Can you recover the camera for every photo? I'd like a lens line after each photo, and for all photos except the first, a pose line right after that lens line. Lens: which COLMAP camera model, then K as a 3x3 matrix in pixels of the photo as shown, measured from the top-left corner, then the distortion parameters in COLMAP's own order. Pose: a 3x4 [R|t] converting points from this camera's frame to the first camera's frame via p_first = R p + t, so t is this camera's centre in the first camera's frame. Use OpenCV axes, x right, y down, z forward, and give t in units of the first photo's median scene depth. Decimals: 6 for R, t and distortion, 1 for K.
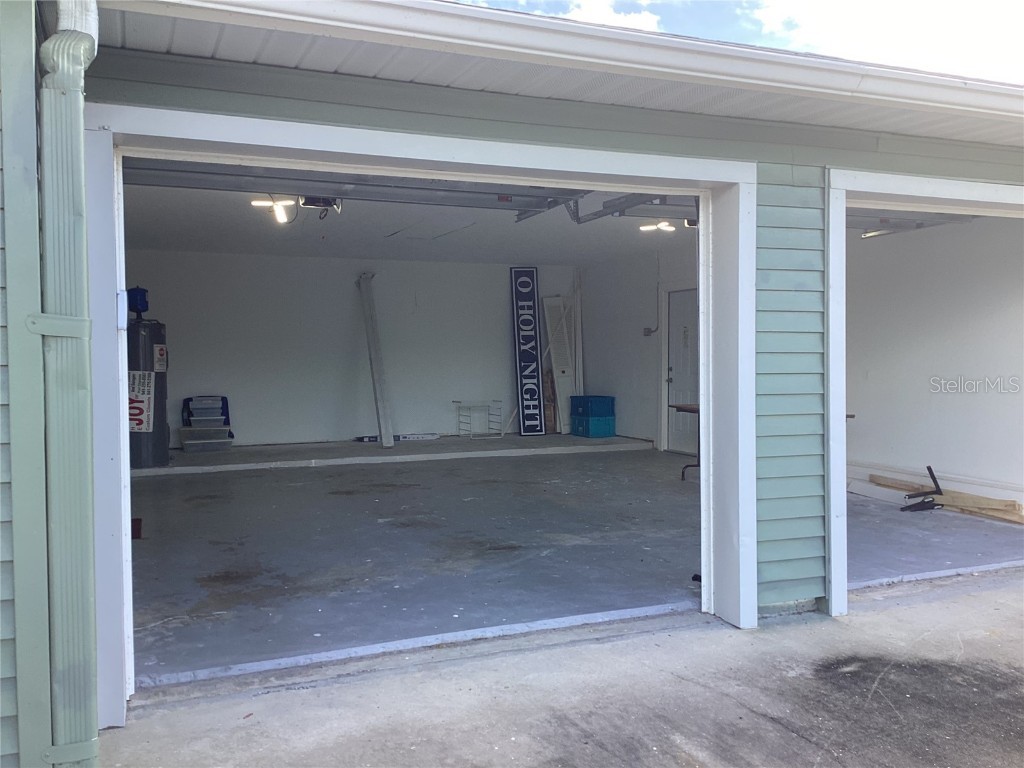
lens RADIAL K [[919.9, 0, 512.0], [0, 919.9, 384.0], [0, 0, 1]] dist [0.126024, -0.259295]
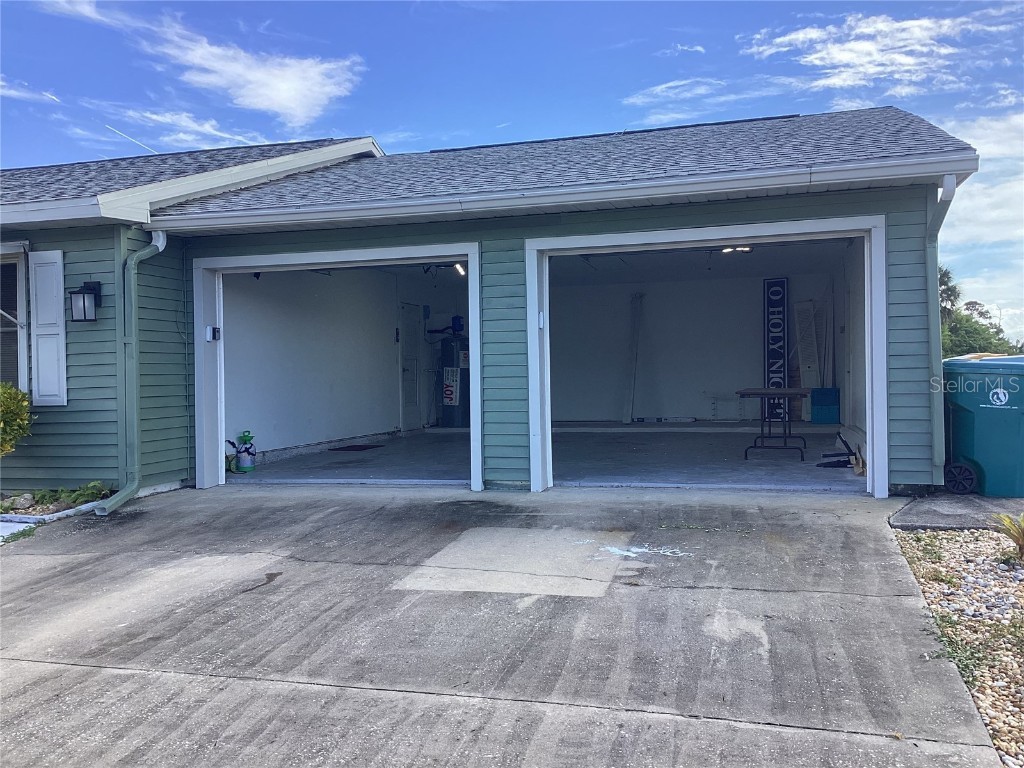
lens RADIAL K [[938.6, 0, 512.0], [0, 938.6, 384.0], [0, 0, 1]] dist [0.042332, -0.000783]
pose [[0.778882, -0.002571, -0.627165, 0.509285], [-0.005628, 0.999923, -0.011089, 0.022949], [0.627145, 0.012166, 0.778807, -0.143112]]
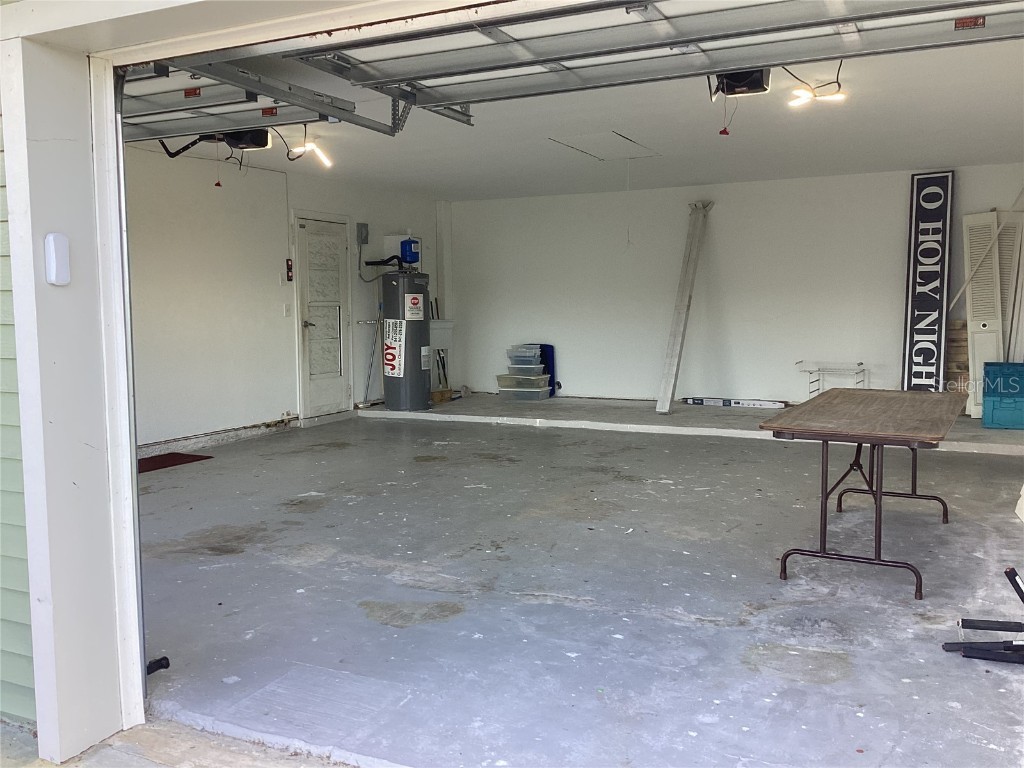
lens RADIAL K [[919.9, 0, 512.0], [0, 919.9, 384.0], [0, 0, 1]] dist [0.126024, -0.259295]
pose [[0.649812, 0.069718, -0.756891, 0.353995], [-0.017428, 0.996889, 0.076862, -0.017083], [0.759895, -0.036755, 0.649006, 0.302963]]
